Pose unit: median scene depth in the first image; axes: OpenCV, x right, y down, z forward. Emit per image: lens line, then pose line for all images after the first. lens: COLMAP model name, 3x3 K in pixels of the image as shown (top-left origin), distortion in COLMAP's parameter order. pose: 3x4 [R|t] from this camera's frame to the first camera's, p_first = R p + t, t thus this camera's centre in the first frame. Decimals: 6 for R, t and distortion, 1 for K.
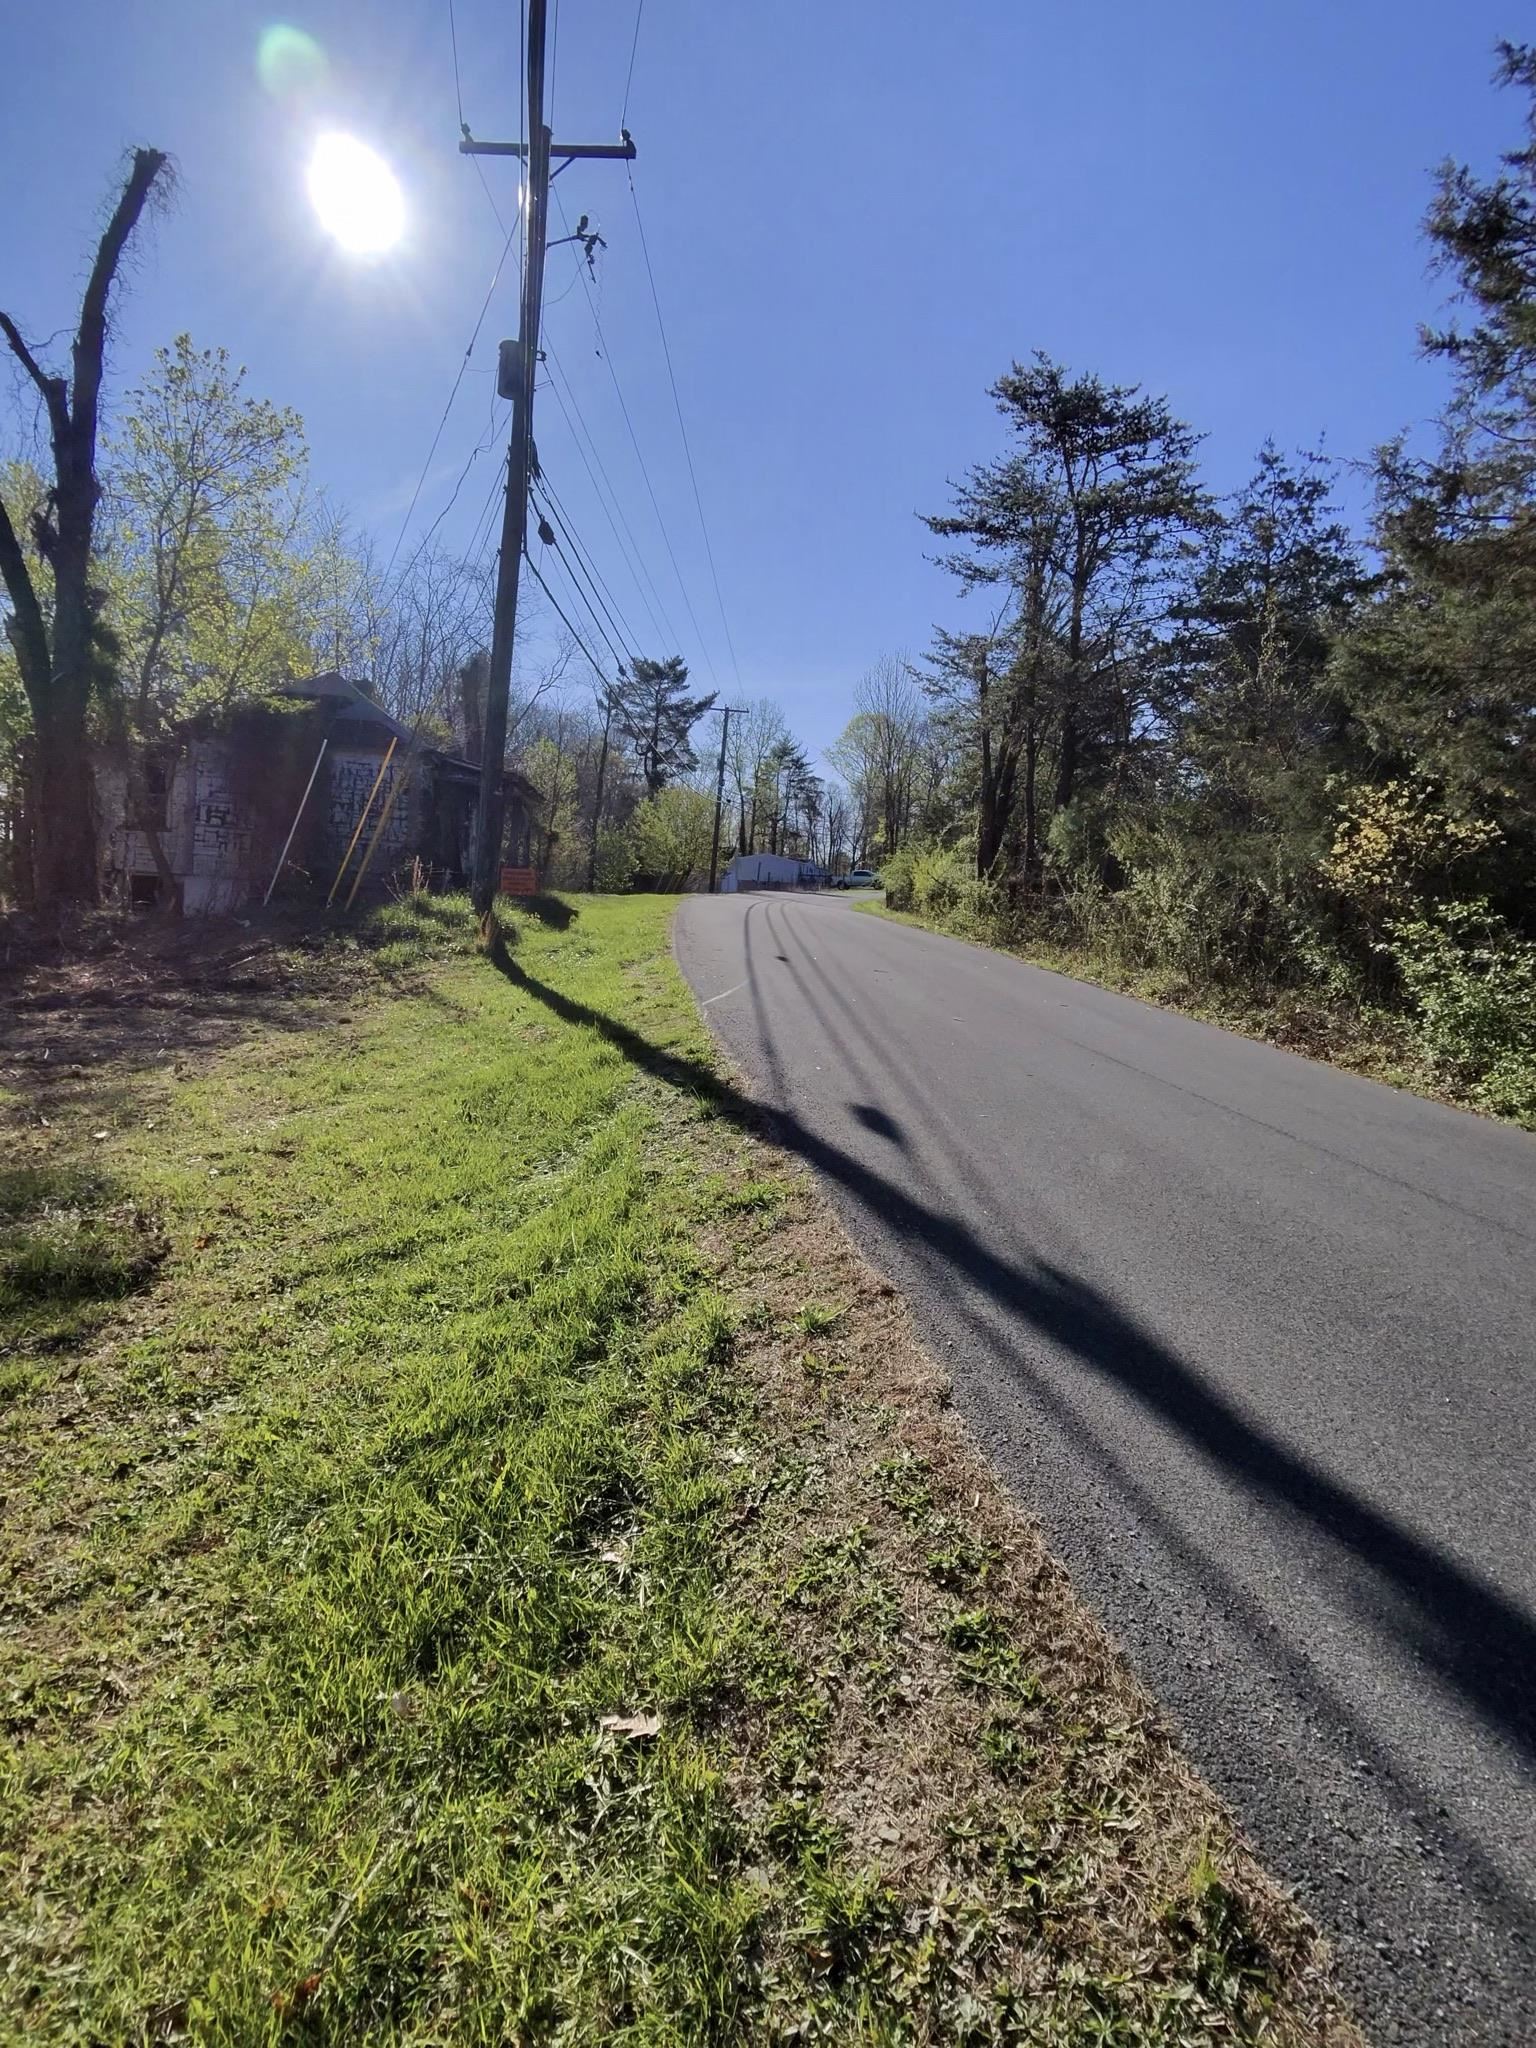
lens RADIAL K [[1166.6, 0, 759.2], [0, 1166.6, 1026.5], [0, 0, 1]] dist [0.000745, 0.001905]
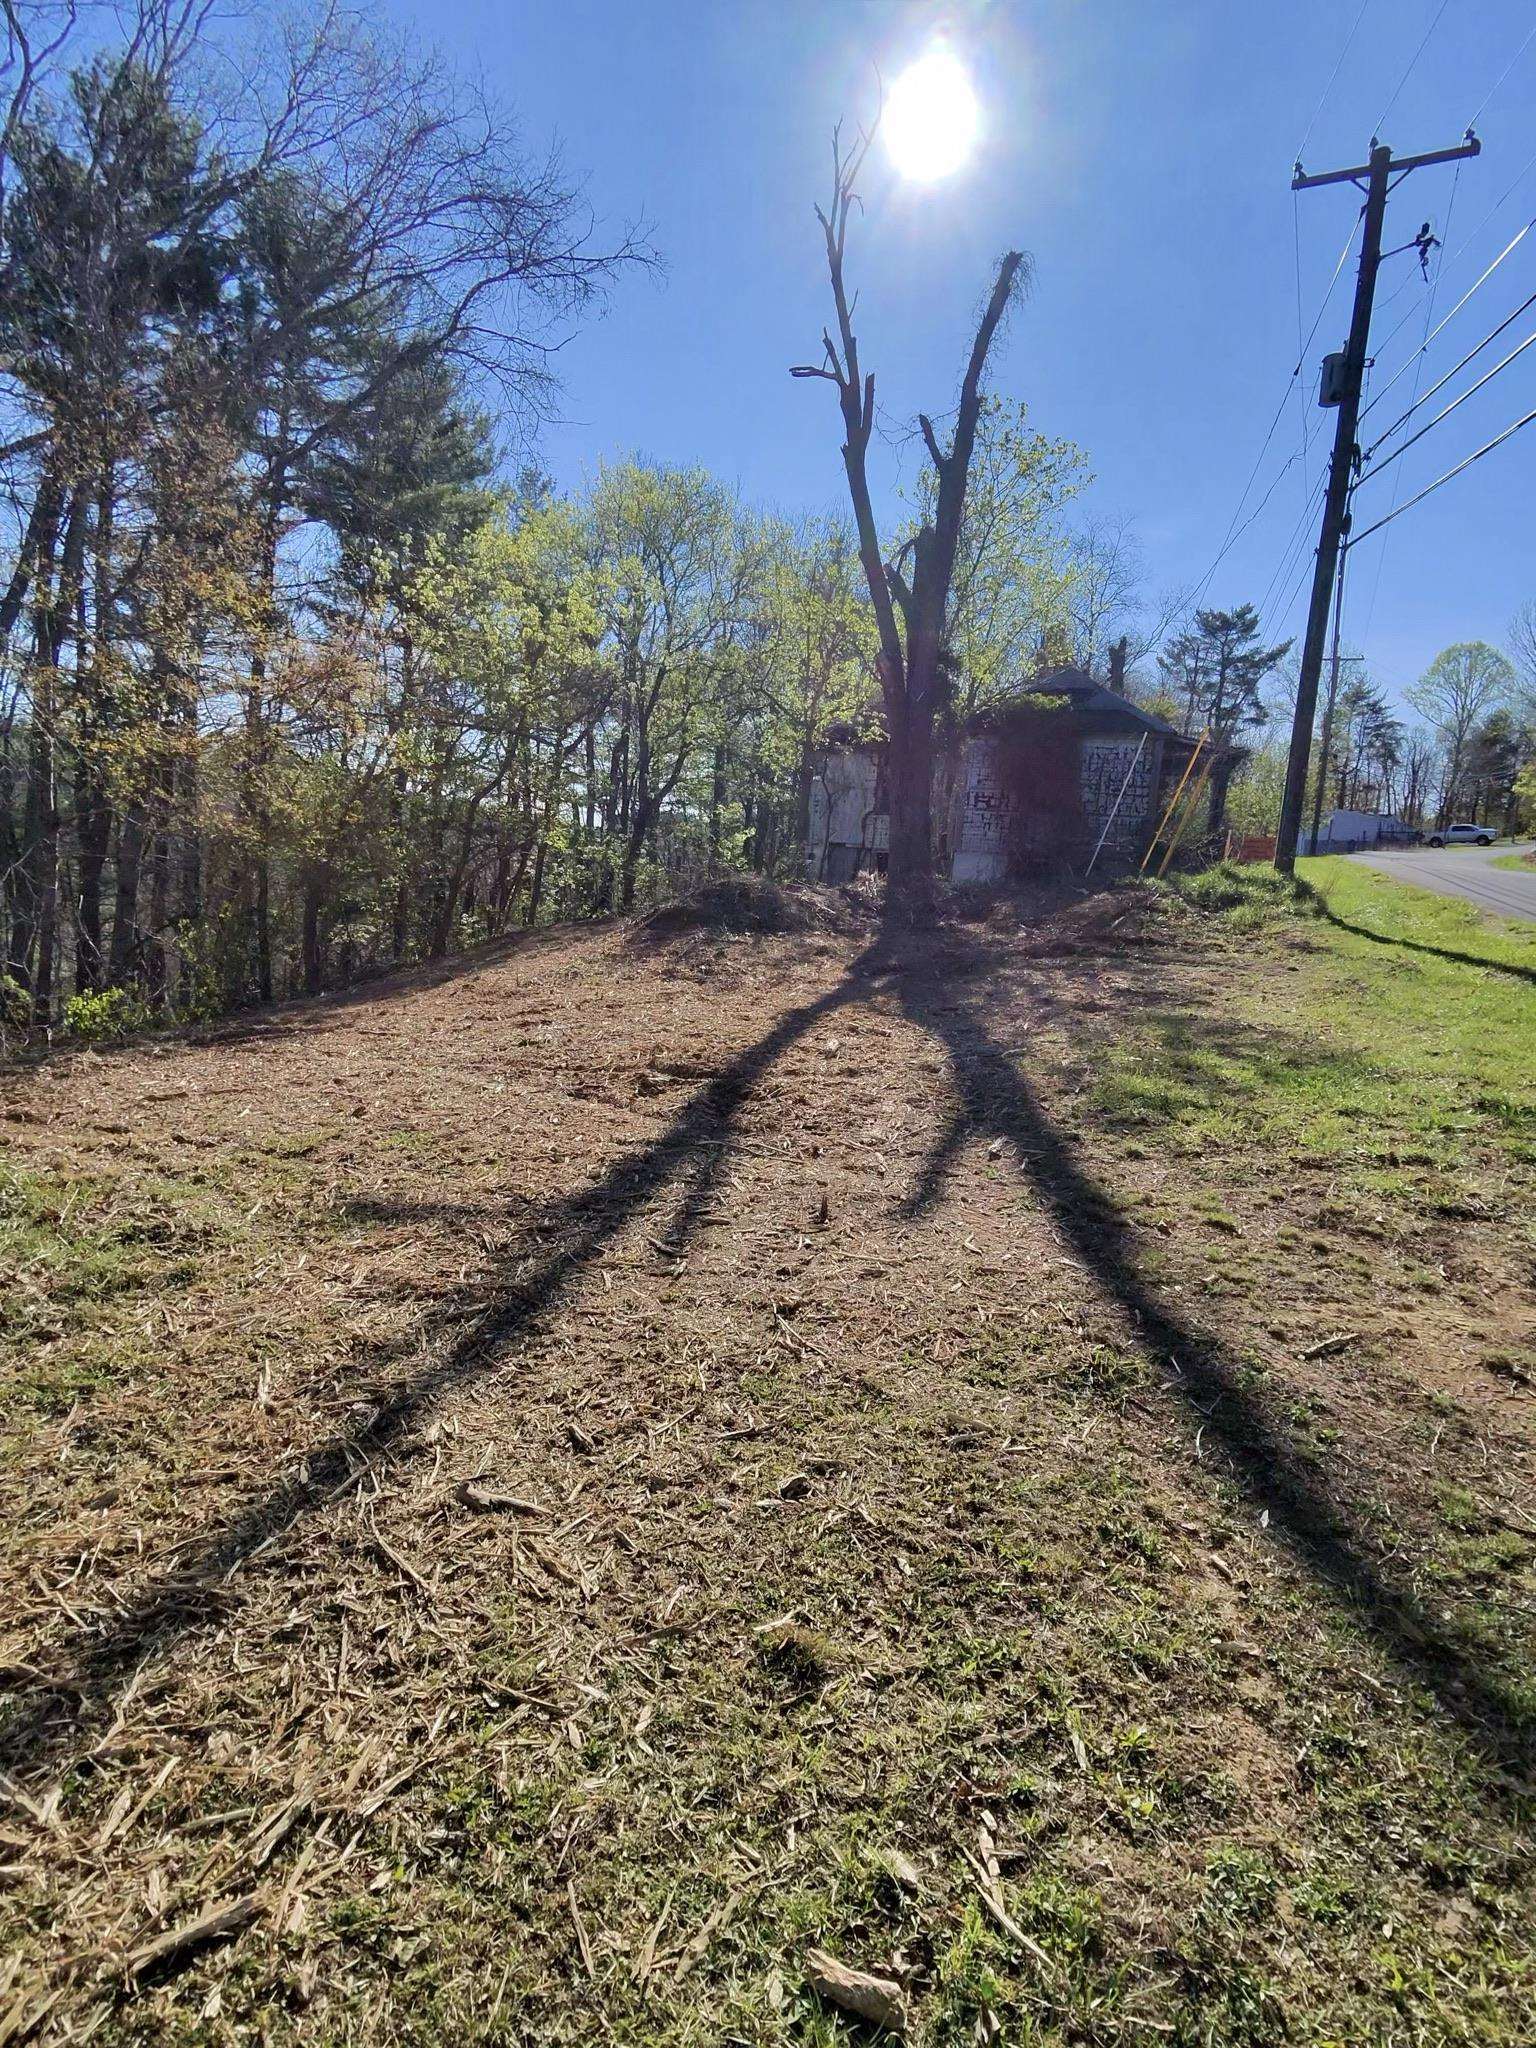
lens RADIAL K [[1171.1, 0, 768.0], [0, 1171.1, 1024.0], [0, 0, 1]] dist [-0.000982, -0.000389]
pose [[0.913721, 0.033111, -0.404991, -0.200584], [-0.022756, 0.999280, 0.030355, 0.015906], [0.405705, -0.018520, 0.913816, -0.195519]]
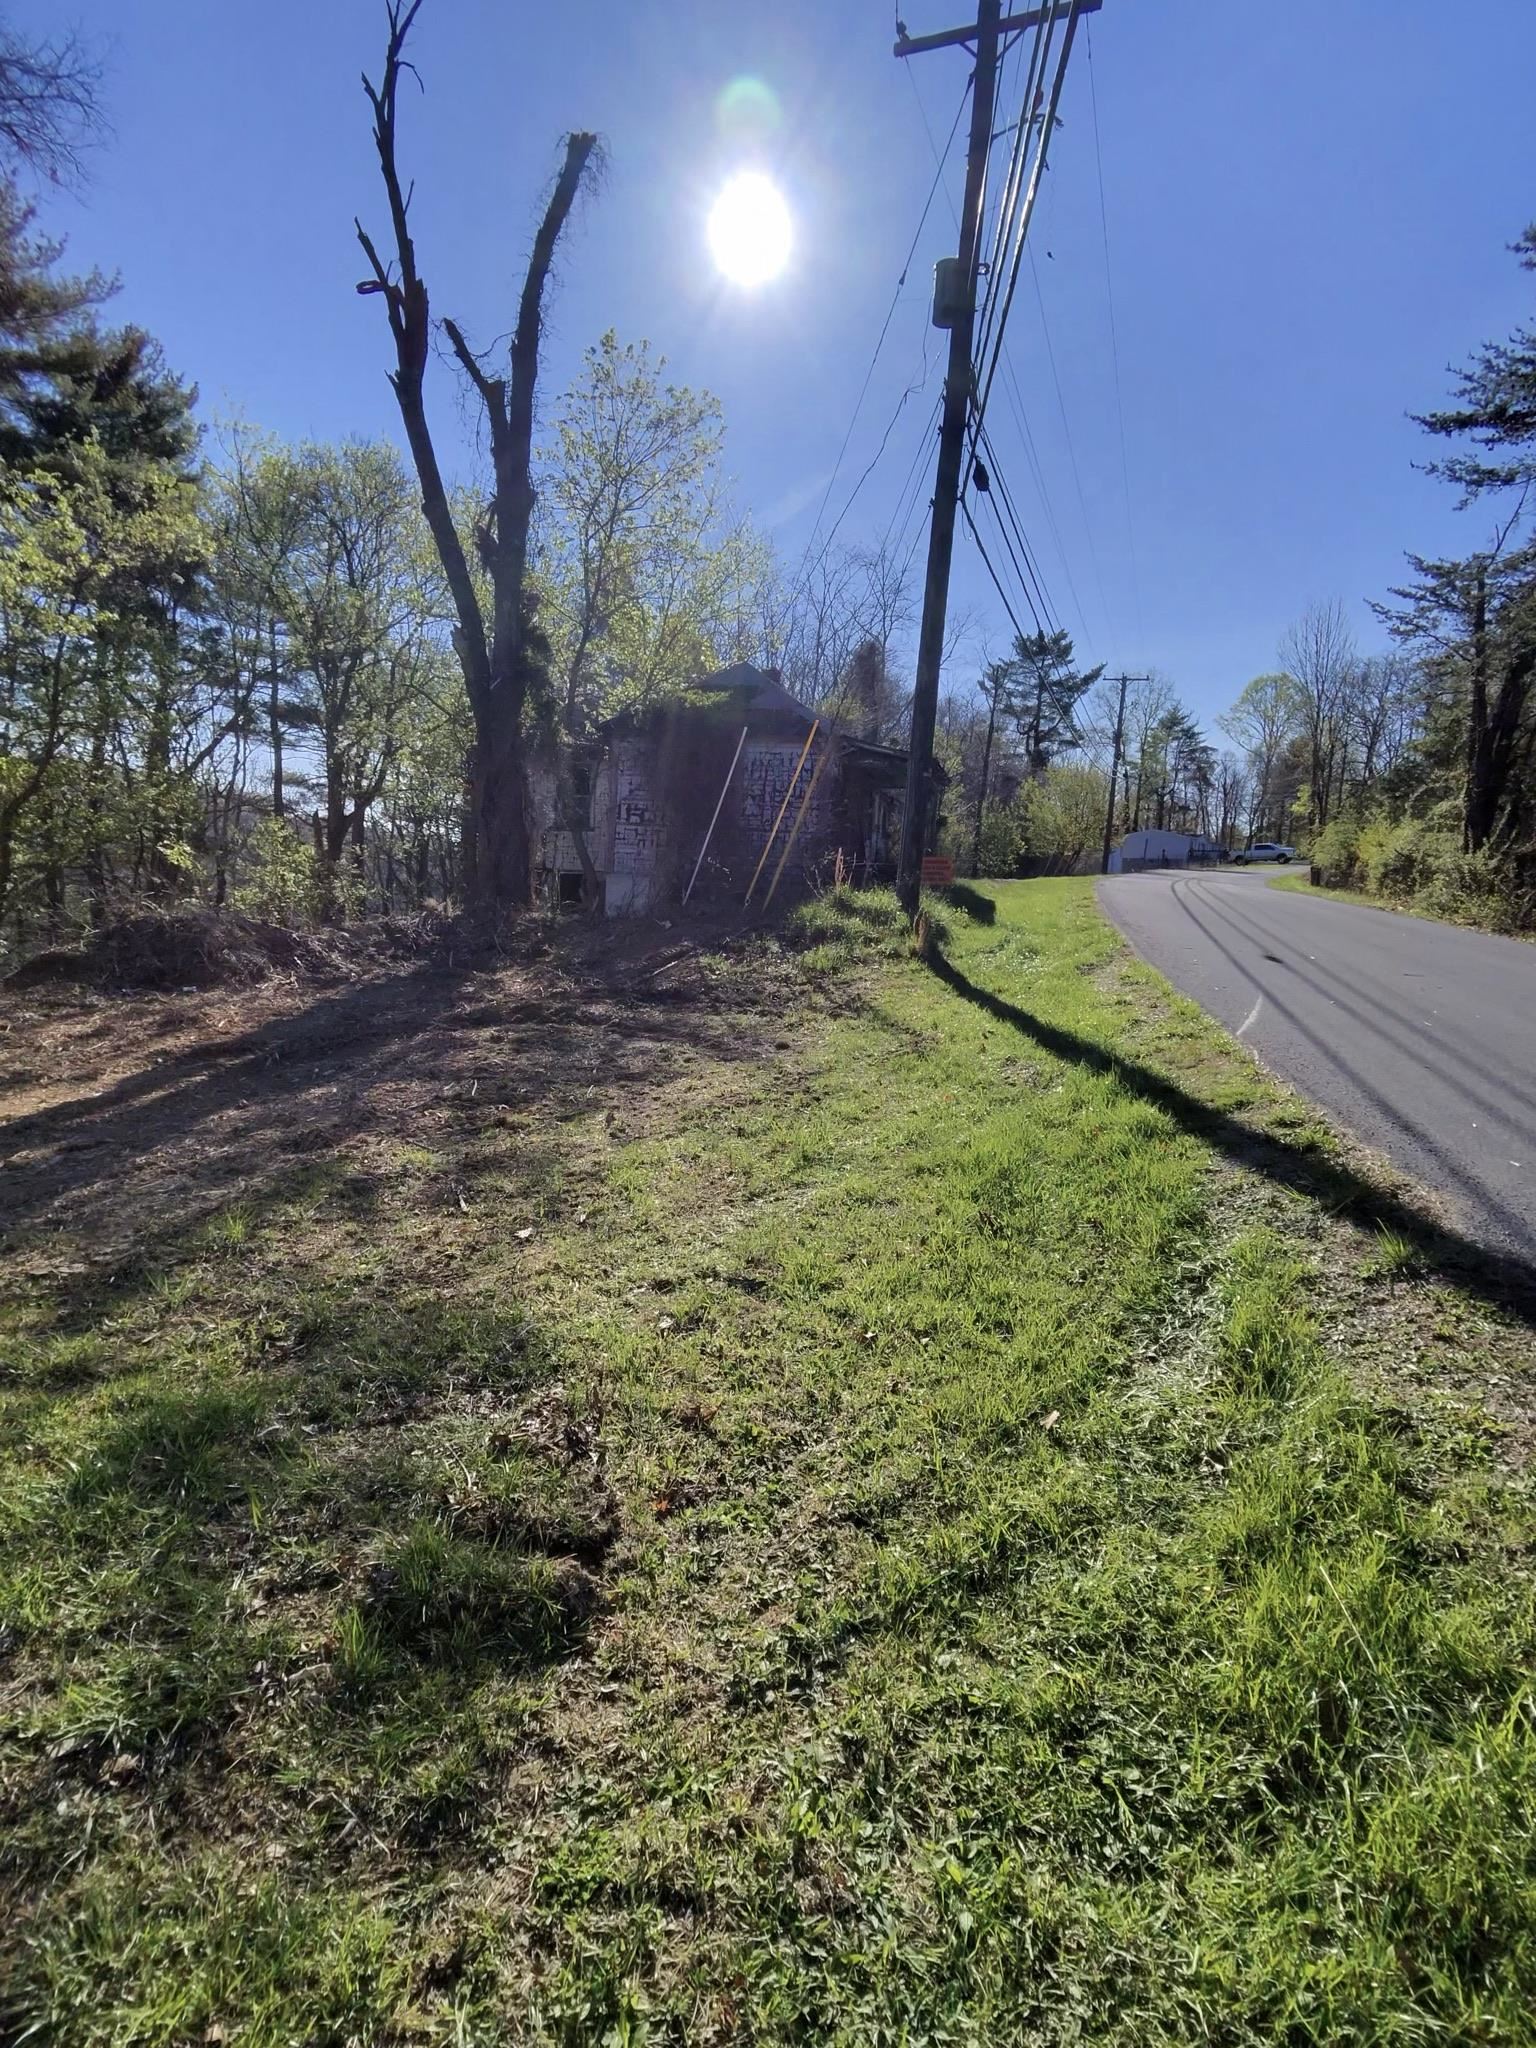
lens RADIAL K [[1136.1, 0, 768.0], [0, 1136.1, 1024.0], [0, 0, 1]] dist [0.000804, 0.002149]
pose [[0.951967, 0.013993, -0.305880, -0.060910], [-0.009016, 0.999803, 0.017677, -0.019686], [0.306067, -0.014070, 0.951906, 0.111910]]
